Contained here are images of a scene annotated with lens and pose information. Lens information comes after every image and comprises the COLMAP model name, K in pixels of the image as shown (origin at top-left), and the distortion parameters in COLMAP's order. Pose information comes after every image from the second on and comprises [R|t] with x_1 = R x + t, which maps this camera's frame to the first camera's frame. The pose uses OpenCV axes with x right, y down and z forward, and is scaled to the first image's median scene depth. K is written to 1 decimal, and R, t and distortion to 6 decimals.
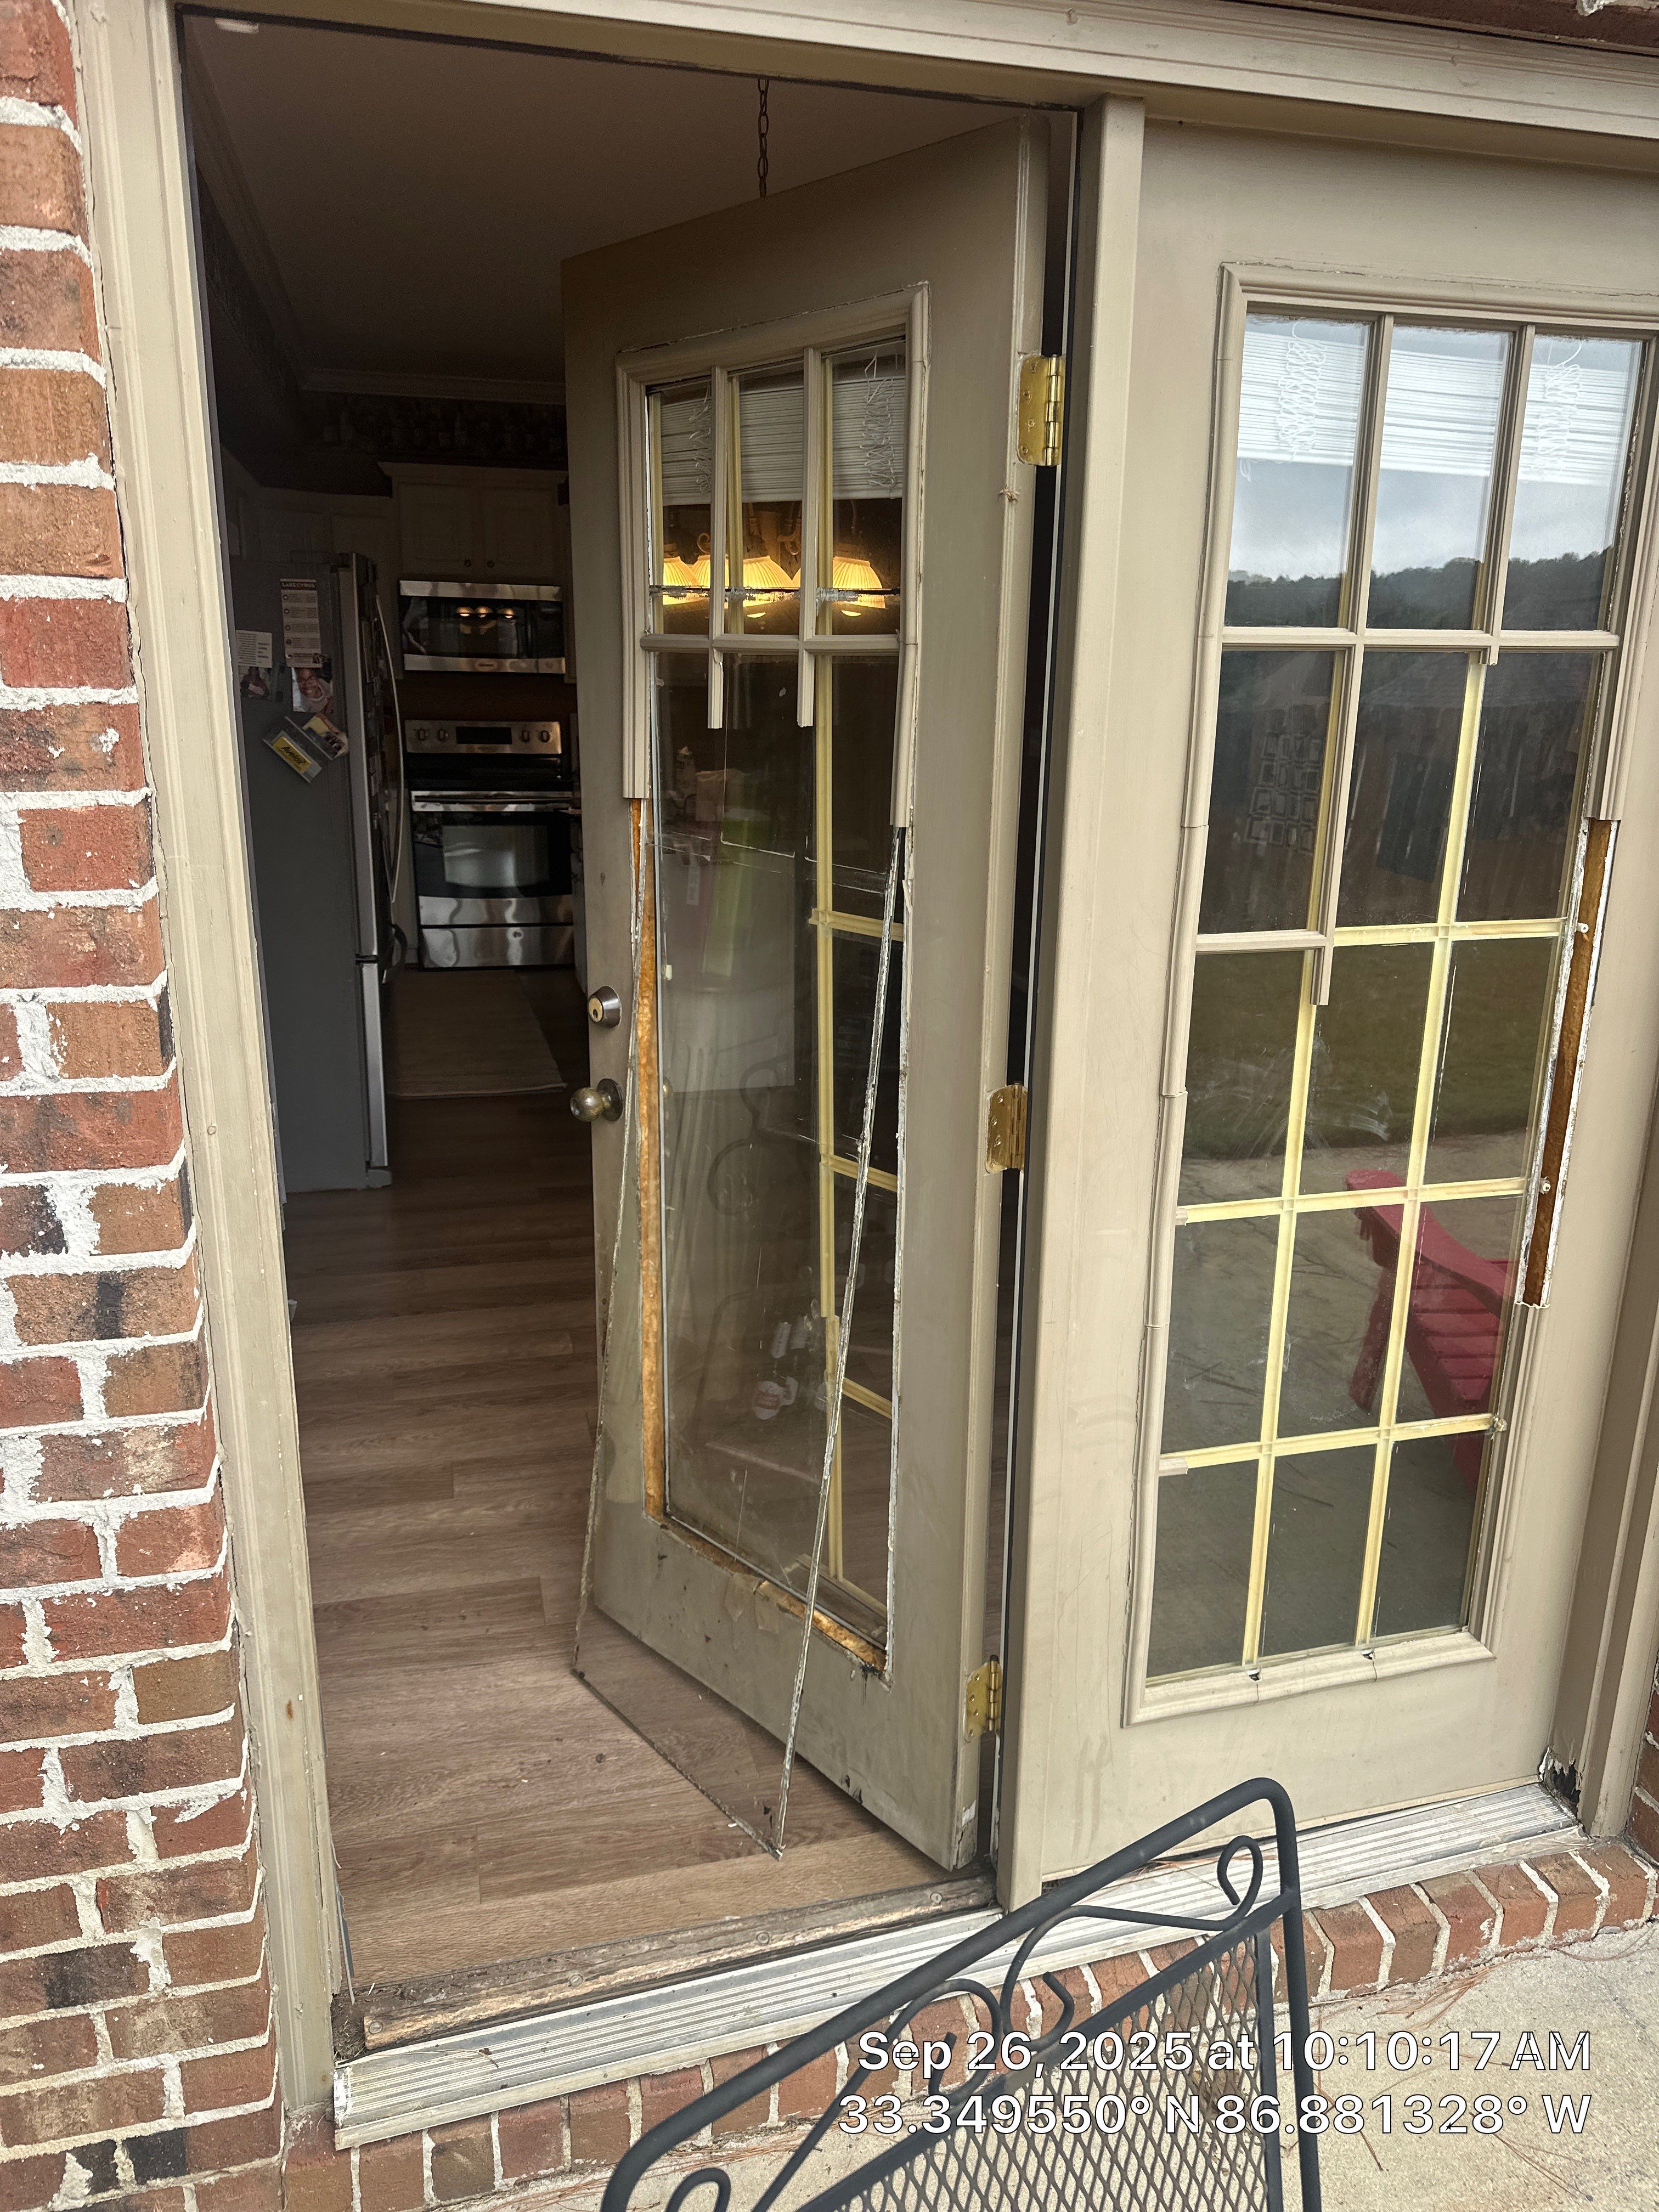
lens RADIAL K [[1561.8, 0, 829.5], [0, 1561.8, 1106.0], [0, 0, 1]] dist [-0.010876, 0.000177]
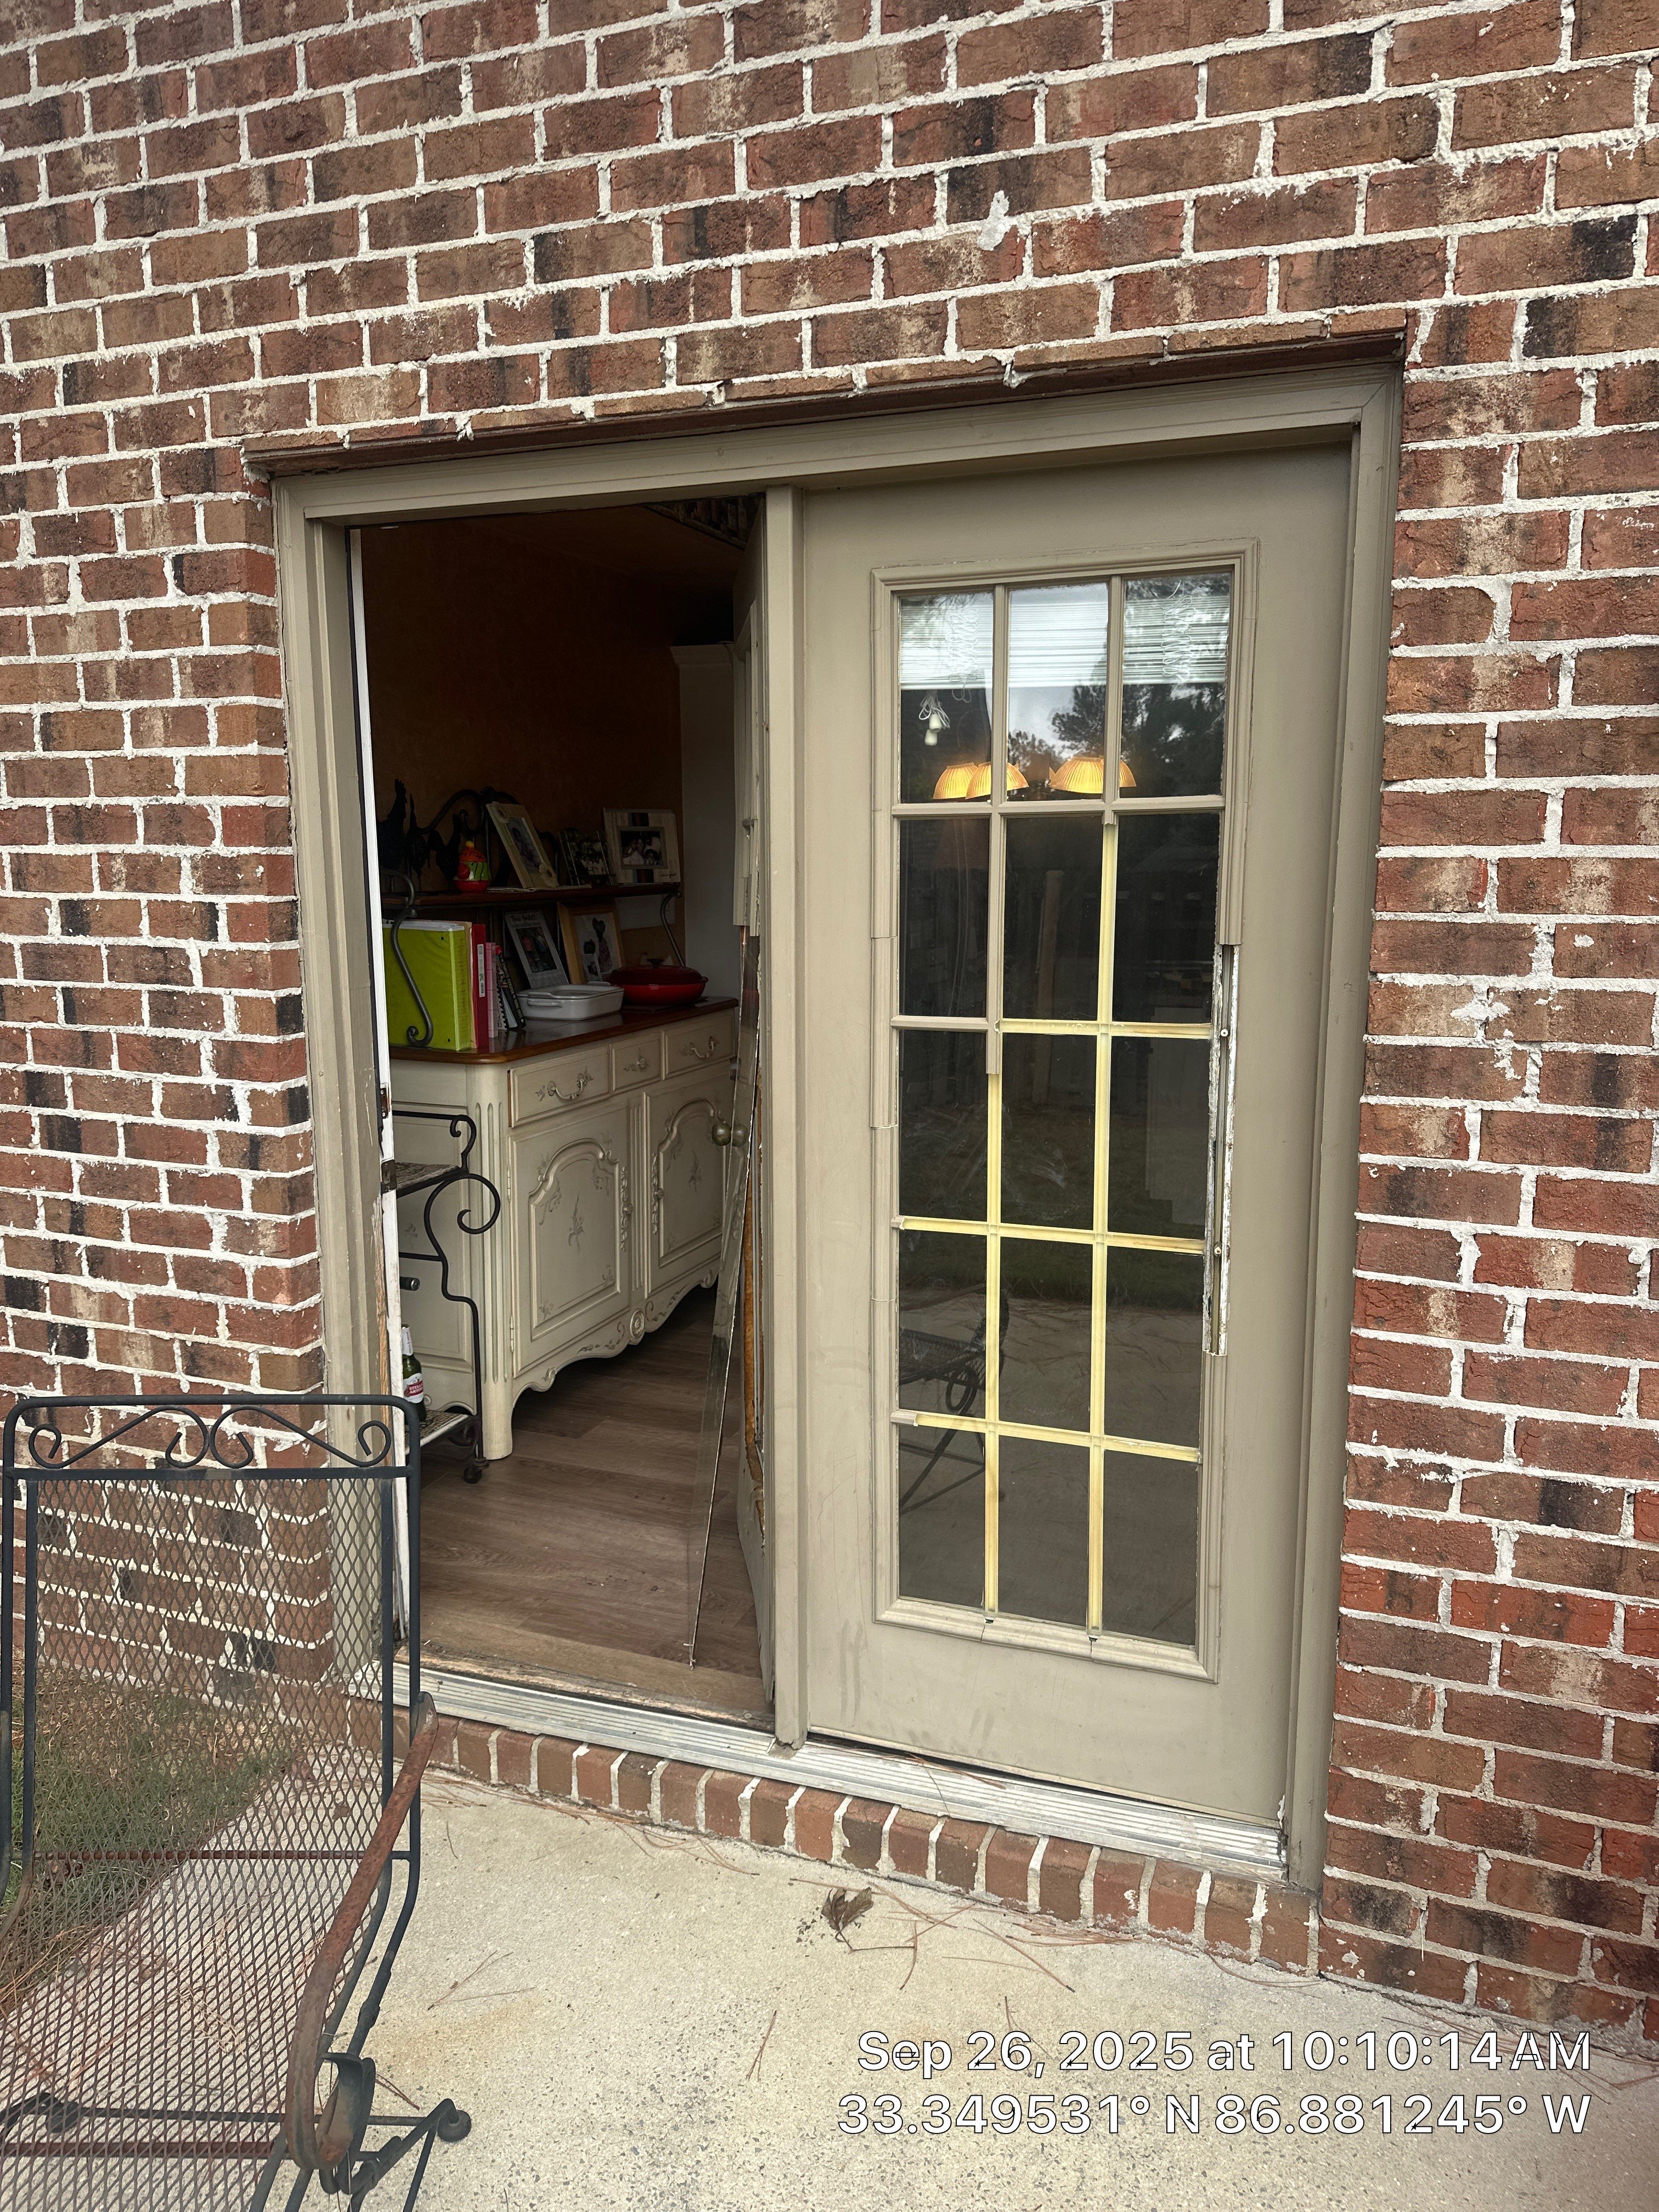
lens RADIAL K [[1521.4, 0, 829.5], [0, 1521.4, 1106.0], [0, 0, 1]] dist [-0.025875, 0.020370]
pose [[0.816801, 0.082591, -0.570977, 1.117388], [-0.150143, 0.986027, -0.072158, 0.090134], [0.557039, 0.144667, 0.817789, -0.161550]]
